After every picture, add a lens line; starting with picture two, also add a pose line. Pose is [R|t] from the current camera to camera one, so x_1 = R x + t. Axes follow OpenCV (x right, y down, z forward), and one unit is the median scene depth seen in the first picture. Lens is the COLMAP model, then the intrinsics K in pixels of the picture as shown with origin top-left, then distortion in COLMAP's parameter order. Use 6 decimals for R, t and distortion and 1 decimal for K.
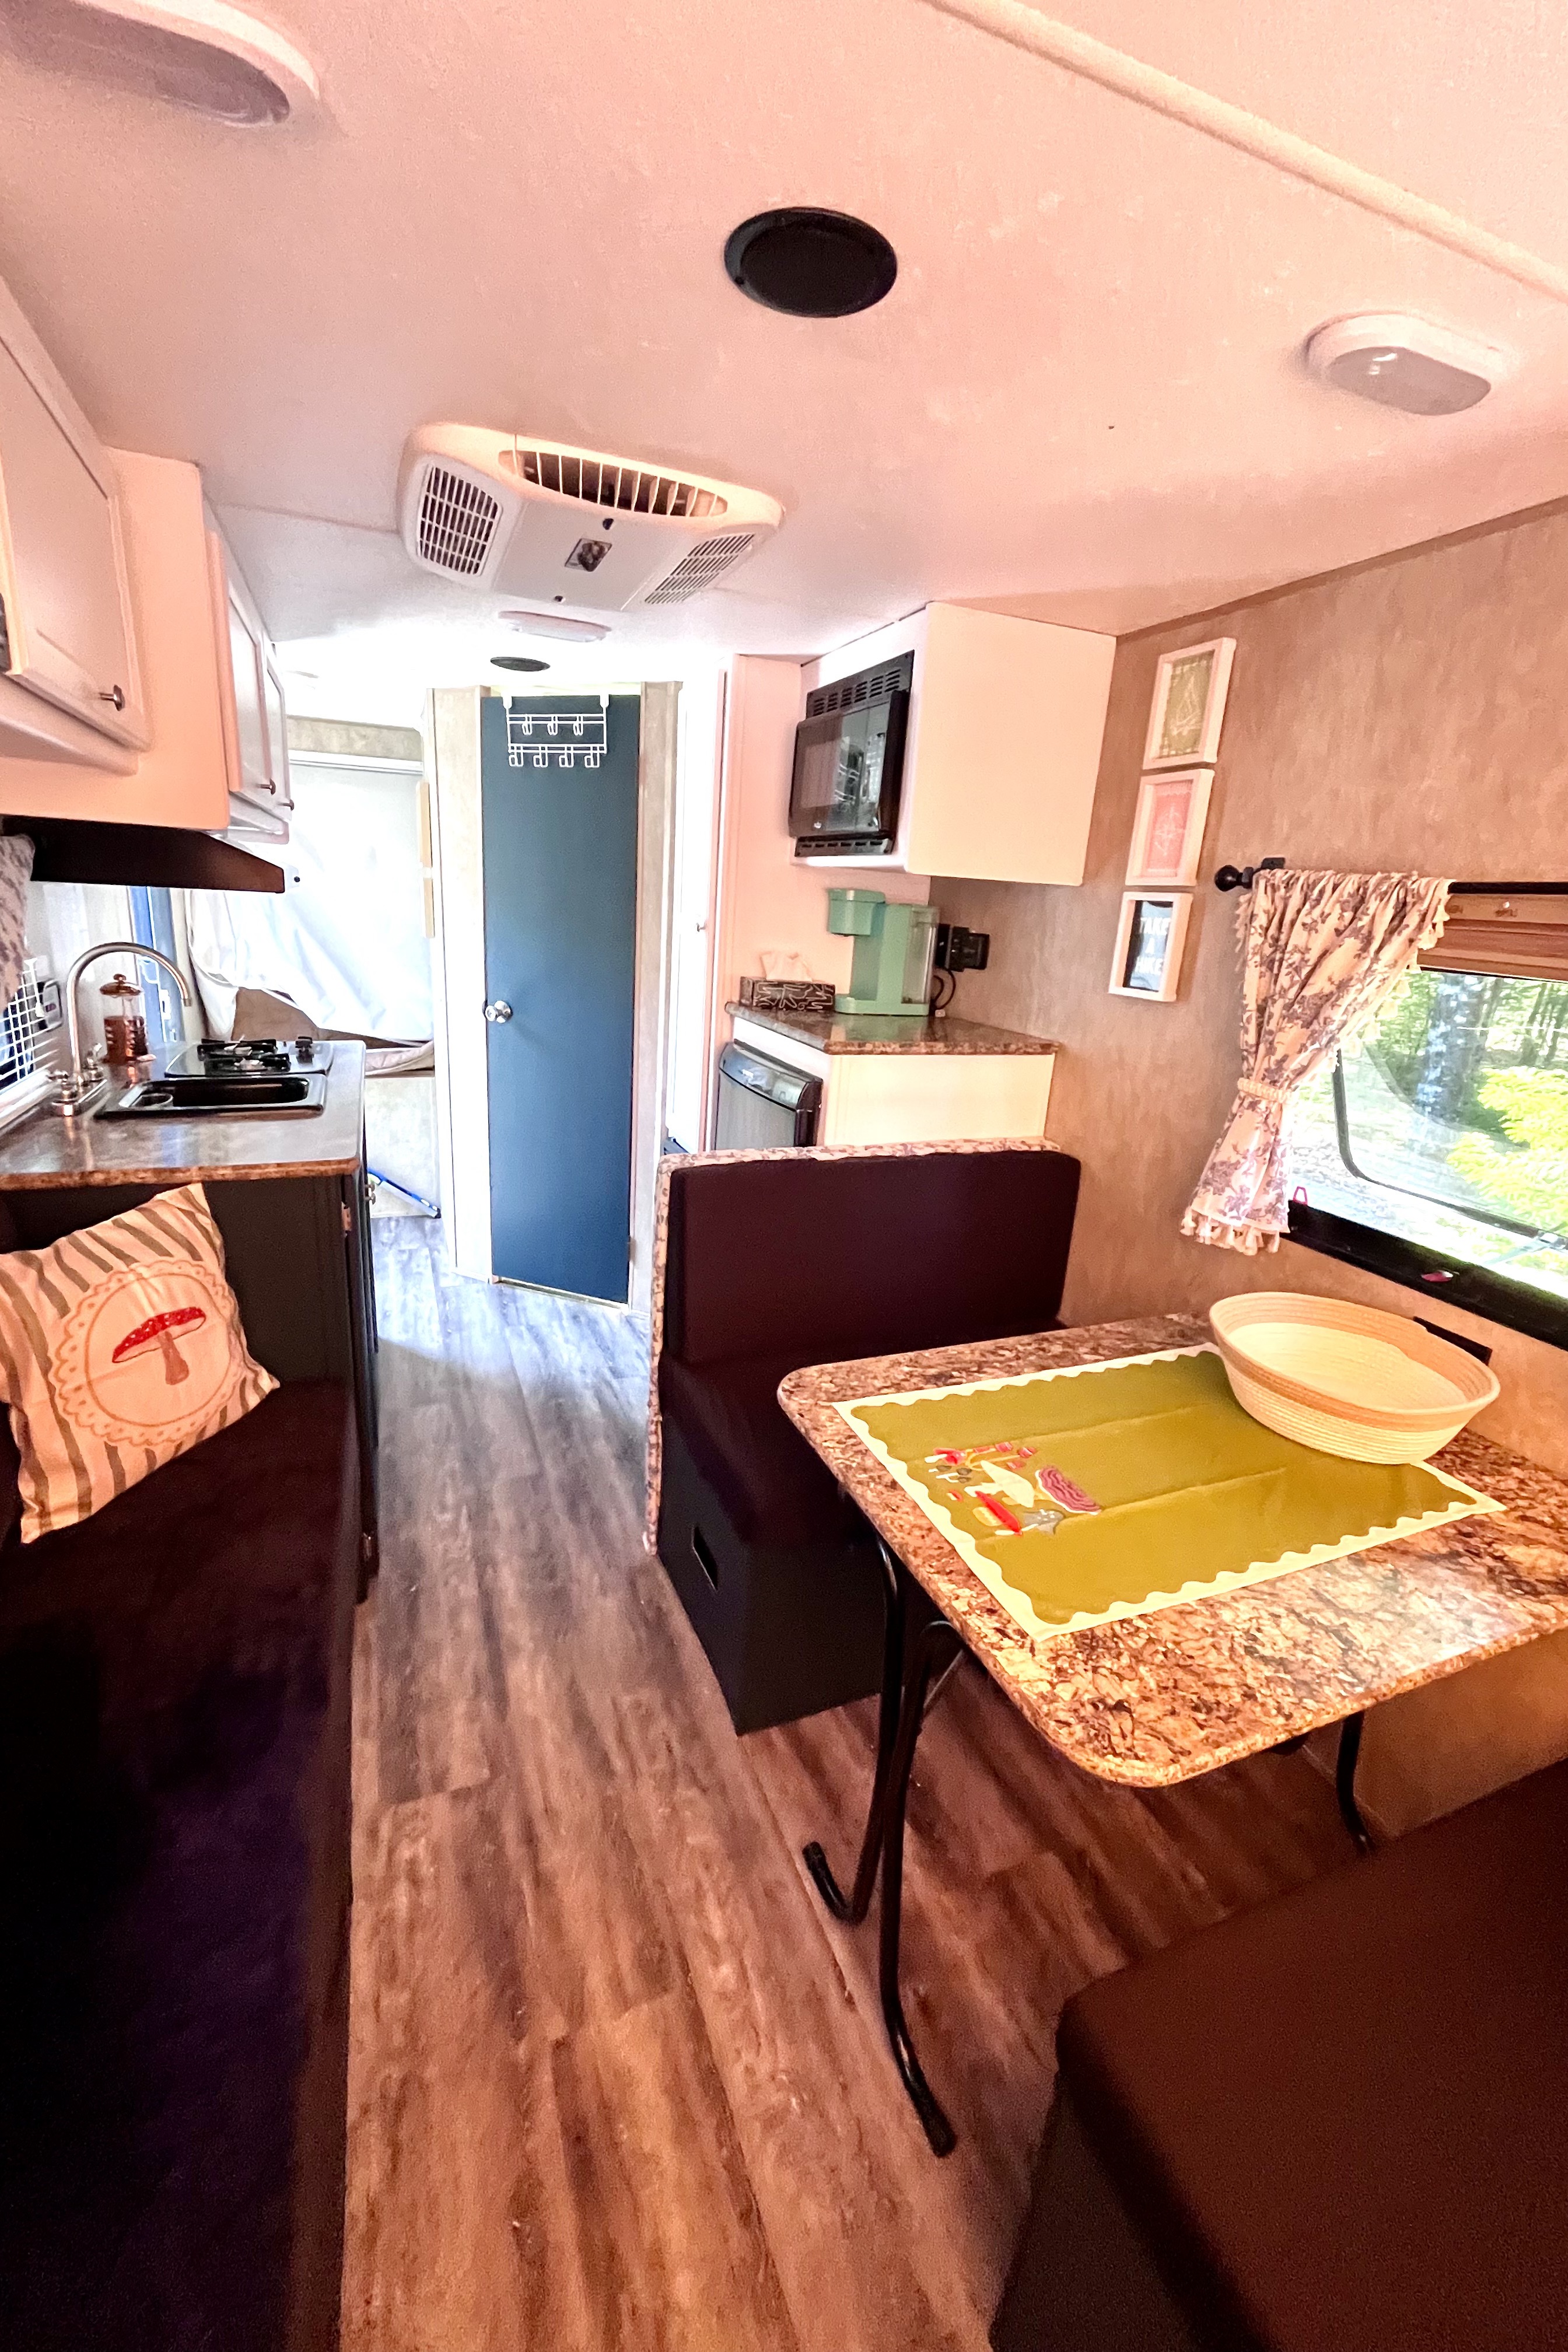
lens RADIAL K [[949.5, 0, 782.5], [0, 949.5, 1172.7], [0, 0, 1]] dist [-0.002385, -0.000644]
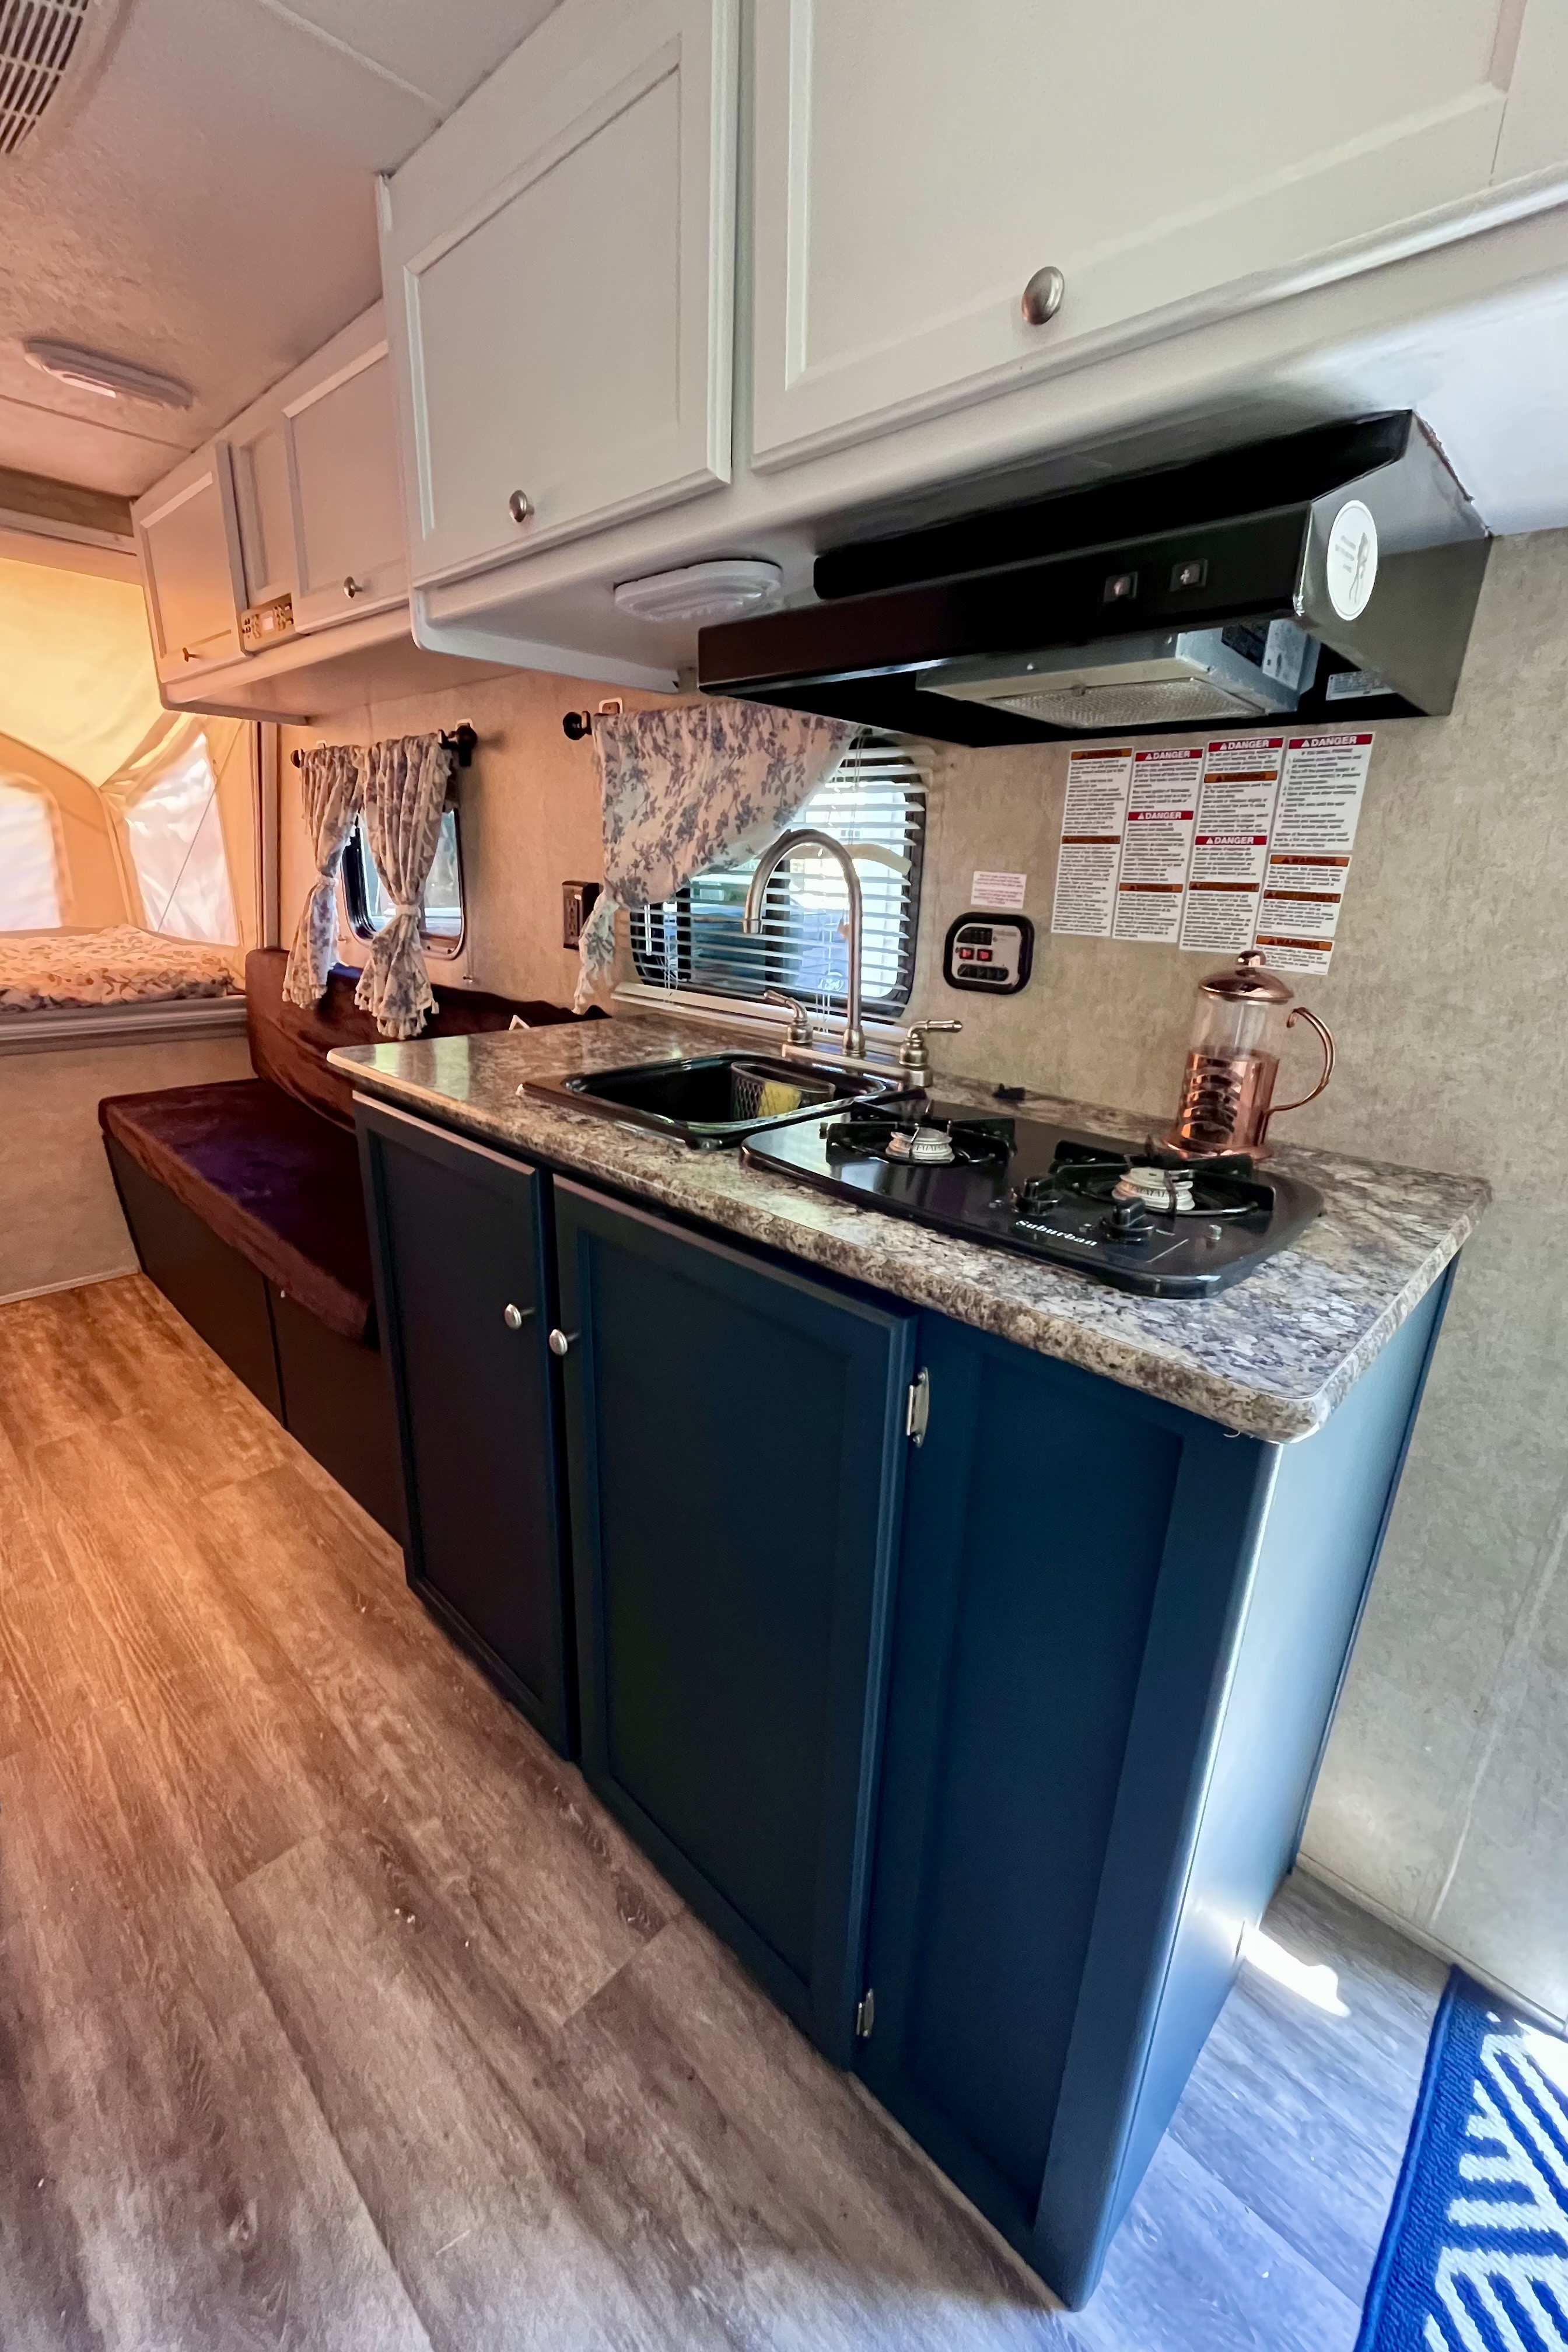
lens RADIAL K [[949.5, 0, 783.0], [0, 949.5, 1172.1], [0, 0, 1]] dist [-0.002385, -0.000644]
pose [[-0.909764, 0.038059, -0.413378, -0.395353], [-0.198115, 0.835267, 0.512913, -0.362383], [0.364802, 0.548526, -0.752355, 1.536285]]
